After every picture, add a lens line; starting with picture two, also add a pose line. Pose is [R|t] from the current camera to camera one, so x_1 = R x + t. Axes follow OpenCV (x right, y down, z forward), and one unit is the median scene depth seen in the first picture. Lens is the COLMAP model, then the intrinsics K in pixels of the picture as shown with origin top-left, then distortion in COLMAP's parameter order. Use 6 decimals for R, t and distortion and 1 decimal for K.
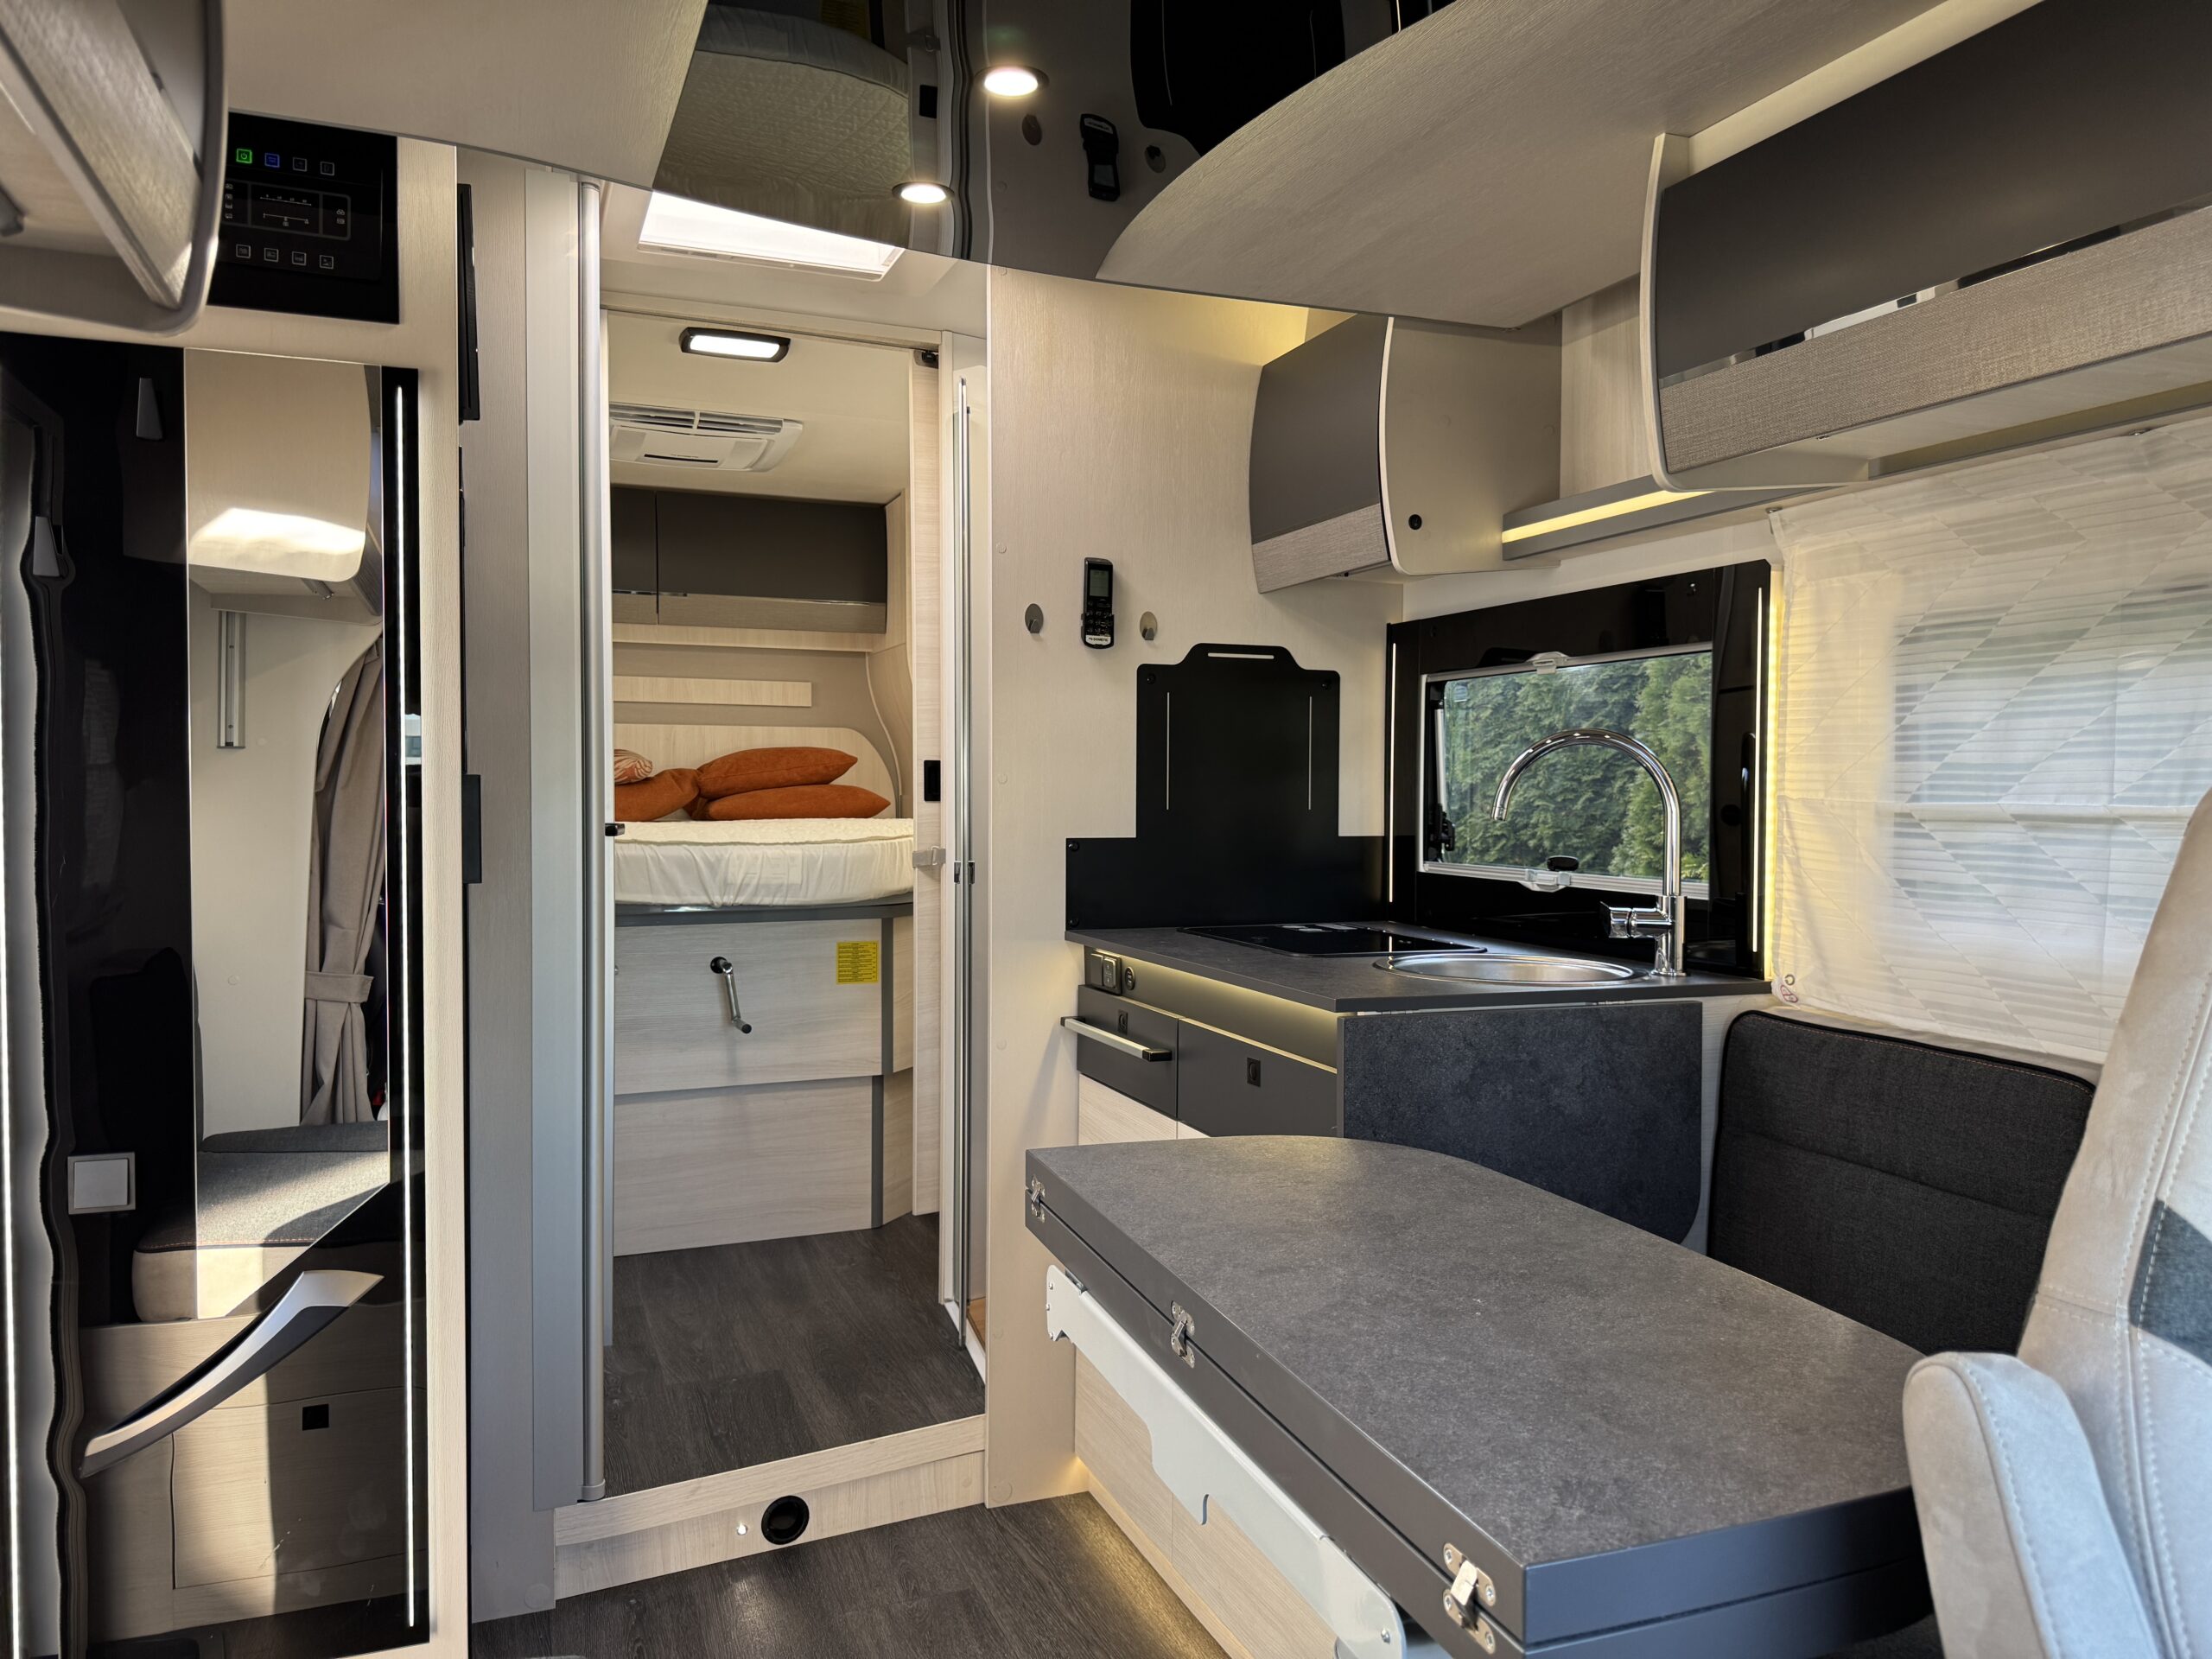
lens RADIAL K [[1556.3, 0, 1108.7], [0, 1556.3, 839.0], [0, 0, 1]] dist [0.009196, -0.017376]
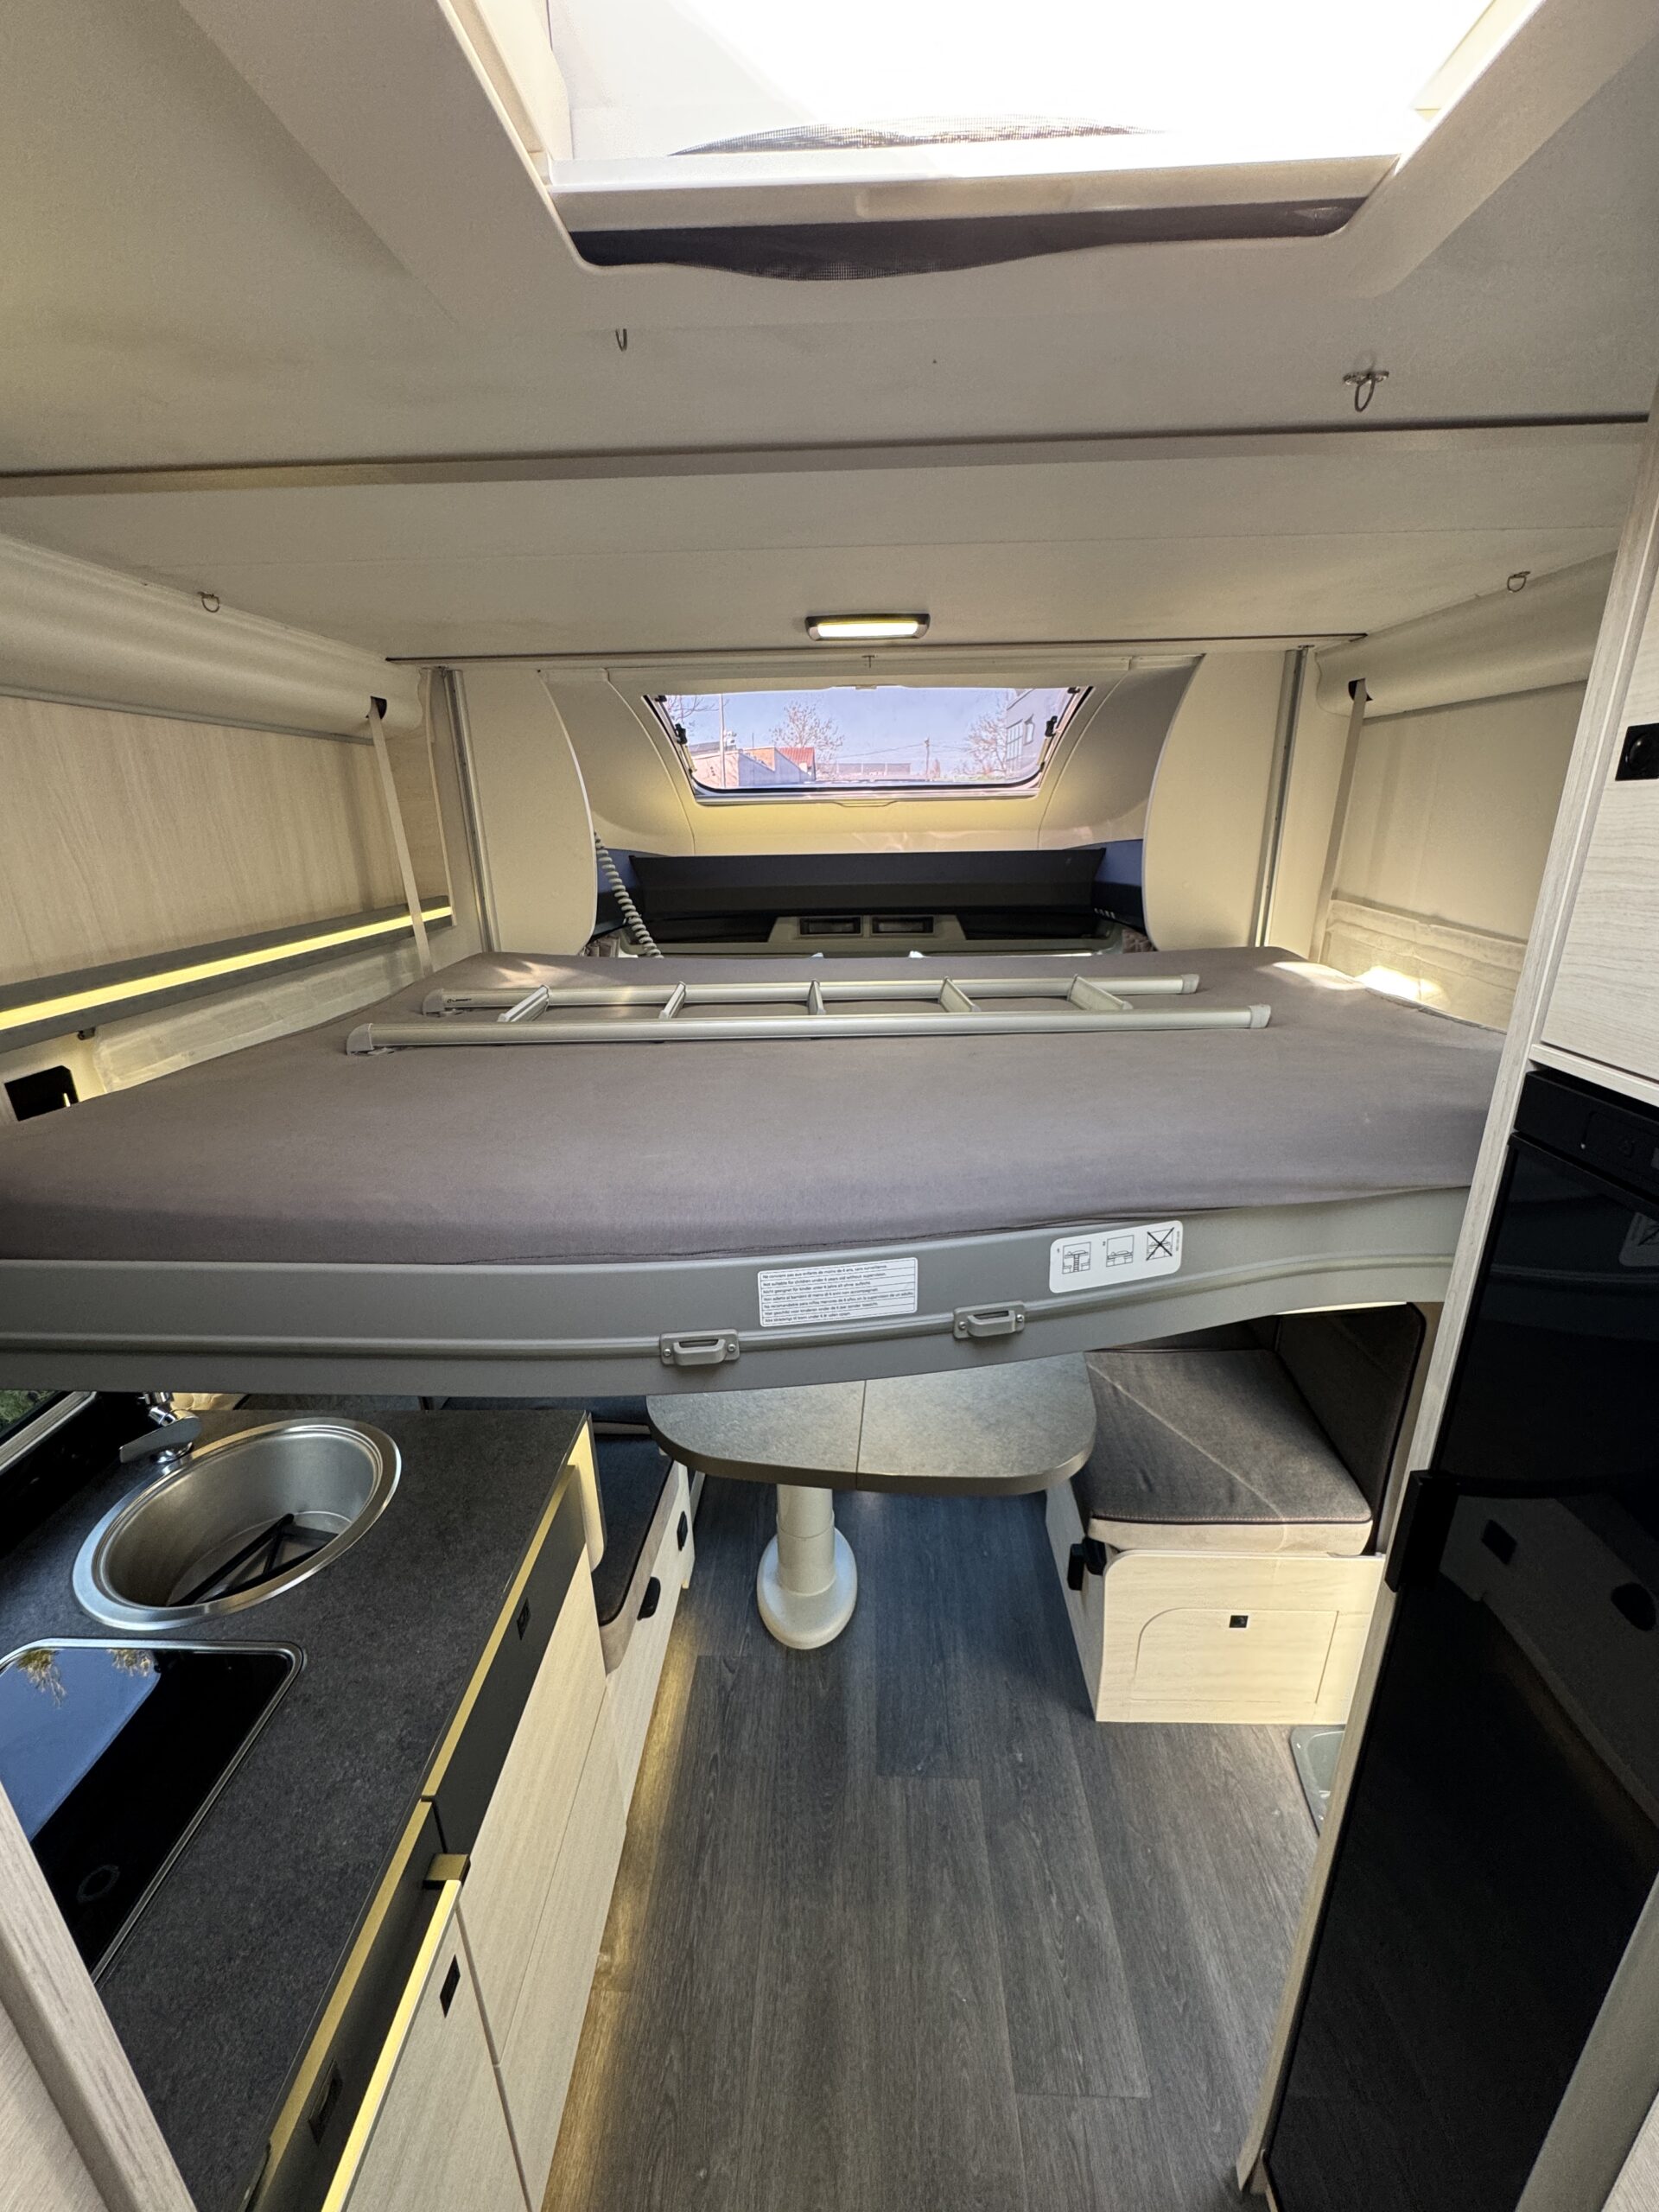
lens RADIAL K [[880.0, 0, 828.5], [0, 880.0, 1105.1], [0, 0, 1]] dist [-0.000058, -0.000093]
pose [[-0.913481, -0.117640, 0.389504, -0.289889], [0.026135, 0.938349, 0.344699, -0.376924], [-0.406042, 0.325056, -0.854090, 1.438564]]
